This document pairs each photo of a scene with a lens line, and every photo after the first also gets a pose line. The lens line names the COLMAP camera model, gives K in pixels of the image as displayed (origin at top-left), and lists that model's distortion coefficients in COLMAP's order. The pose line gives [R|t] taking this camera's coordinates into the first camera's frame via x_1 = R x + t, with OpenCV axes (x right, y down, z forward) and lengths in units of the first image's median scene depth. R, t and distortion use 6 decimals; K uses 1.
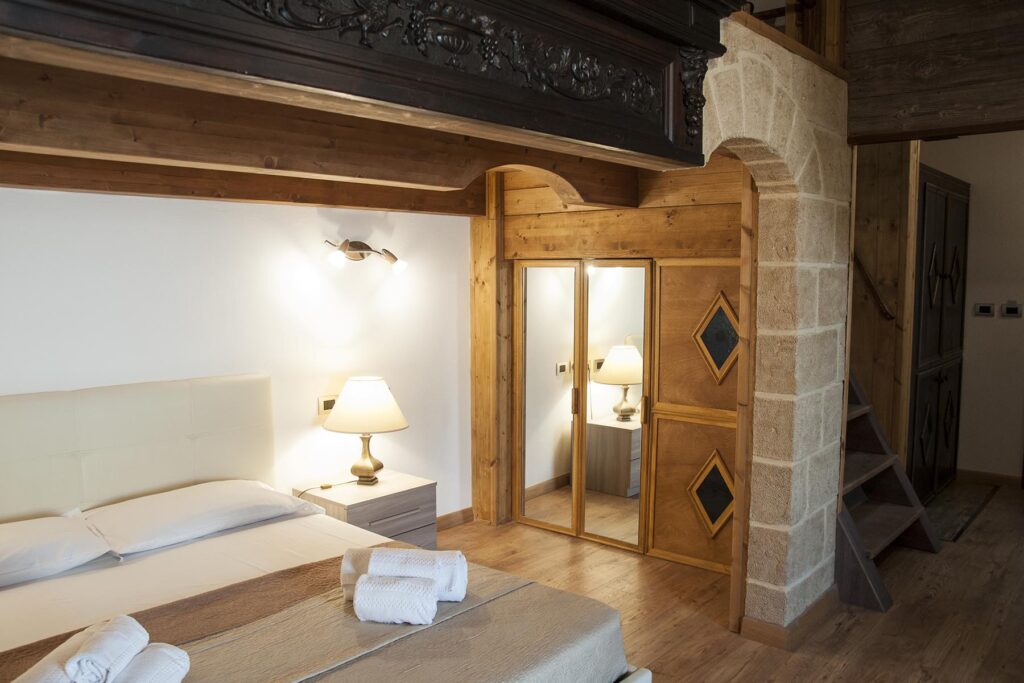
lens RADIAL K [[795.1, 0, 512.0], [0, 795.1, 341.5], [0, 0, 1]] dist [-0.052764, 0.004342]
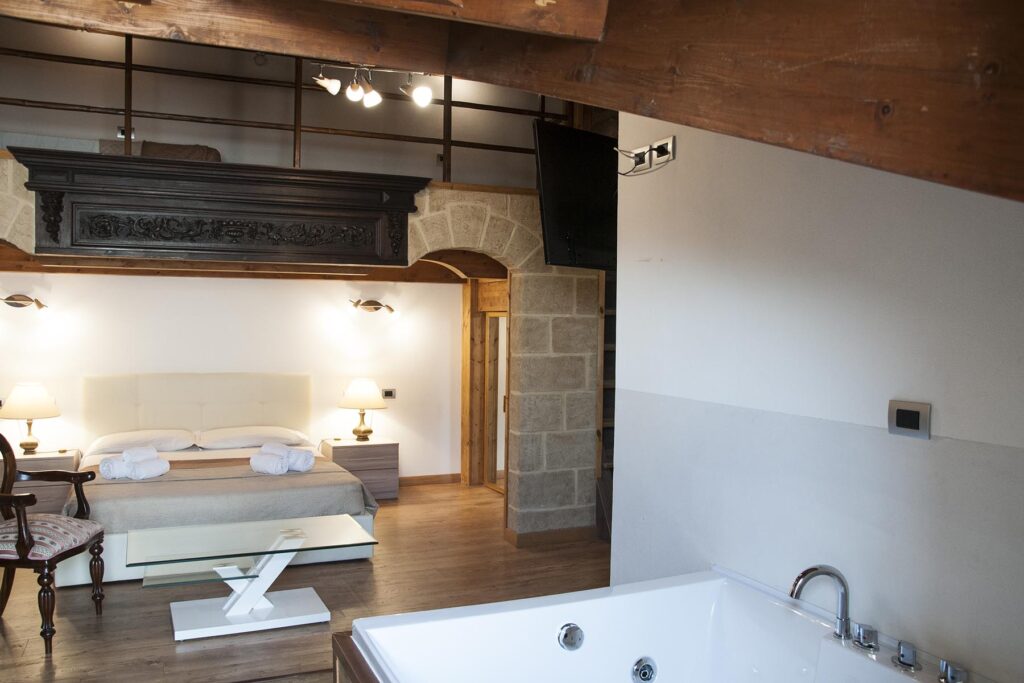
lens RADIAL K [[829.5, 0, 512.0], [0, 829.5, 341.5], [0, 0, 1]] dist [0.001685, 0.001473]
pose [[0.895667, 0.019358, -0.444305, 0.887396], [-0.047844, 0.997448, -0.052988, 0.043443], [0.442145, 0.068717, 0.894307, -0.475204]]
